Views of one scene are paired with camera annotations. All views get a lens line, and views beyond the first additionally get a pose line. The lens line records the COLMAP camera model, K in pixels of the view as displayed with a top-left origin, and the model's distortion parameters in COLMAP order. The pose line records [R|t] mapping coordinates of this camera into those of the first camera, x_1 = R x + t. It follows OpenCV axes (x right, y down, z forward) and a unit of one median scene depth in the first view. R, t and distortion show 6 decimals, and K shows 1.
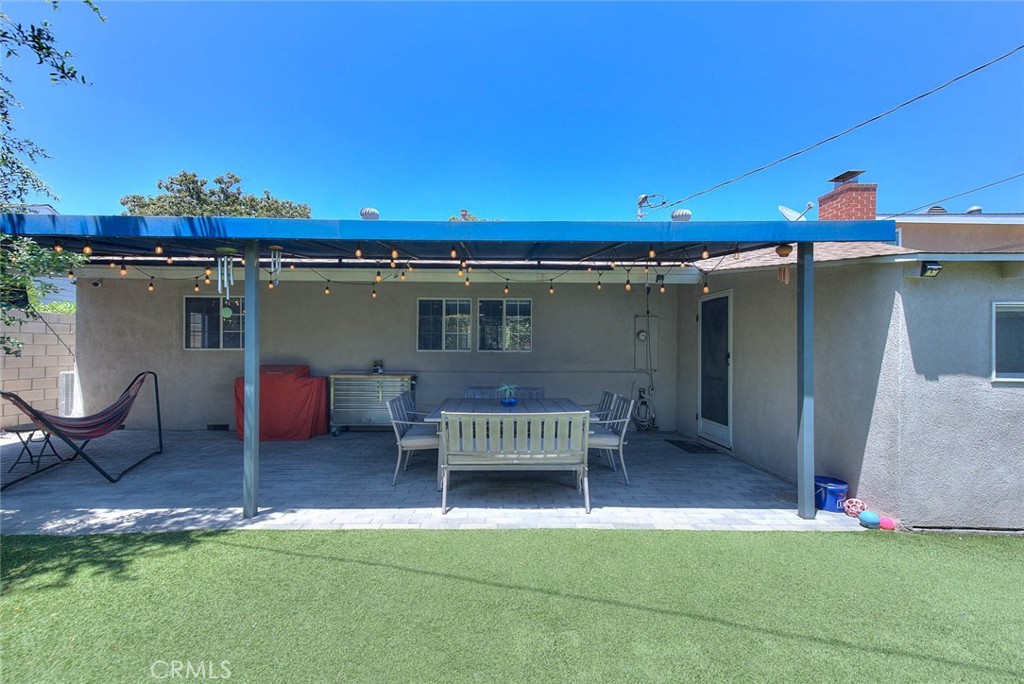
lens RADIAL K [[423.6, 0, 504.7], [0, 423.6, 358.6], [0, 0, 1]] dist [0.017914, -0.000364]
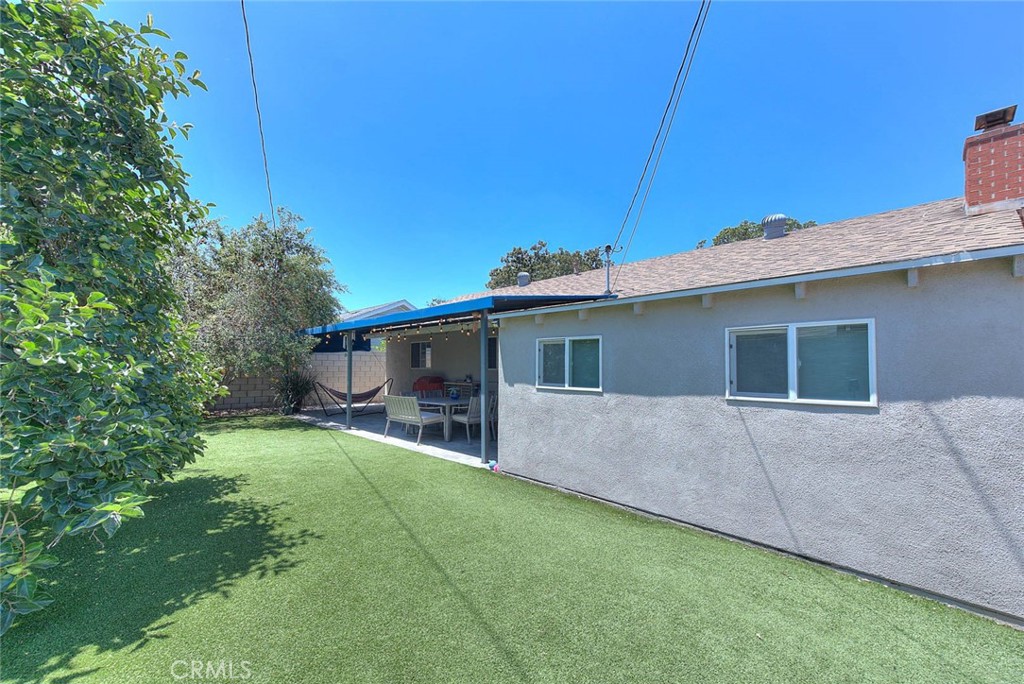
lens RADIAL K [[423.6, 0, 504.7], [0, 423.6, 358.6], [0, 0, 1]] dist [0.017914, -0.000364]
pose [[0.687957, -0.018741, -0.725510, 2.012416], [-0.009674, 0.999341, -0.034988, -0.000116], [0.725687, 0.031089, 0.687322, -0.160027]]
